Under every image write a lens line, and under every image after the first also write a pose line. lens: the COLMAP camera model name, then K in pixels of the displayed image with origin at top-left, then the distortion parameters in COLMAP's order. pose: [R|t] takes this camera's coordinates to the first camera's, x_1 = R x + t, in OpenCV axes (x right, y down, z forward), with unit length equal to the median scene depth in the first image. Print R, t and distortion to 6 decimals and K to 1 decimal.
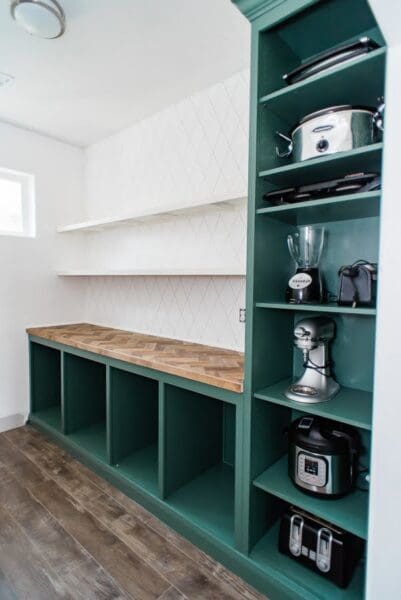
lens RADIAL K [[329.8, 0, 201.1], [0, 329.8, 301.6], [0, 0, 1]] dist [-0.001504, -0.001253]
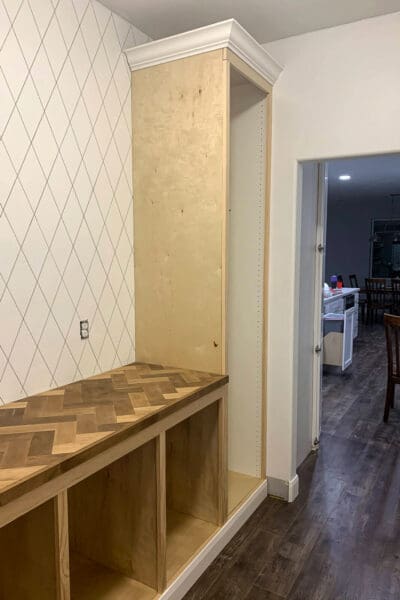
lens RADIAL K [[460.5, 0, 200.8], [0, 460.5, 296.1], [0, 0, 1]] dist [0.007379, 0.001484]
pose [[-0.193550, -0.111554, 0.974728, -1.068116], [0.056446, 0.990603, 0.124579, -0.169098], [-0.979465, 0.079132, -0.185434, 1.065523]]
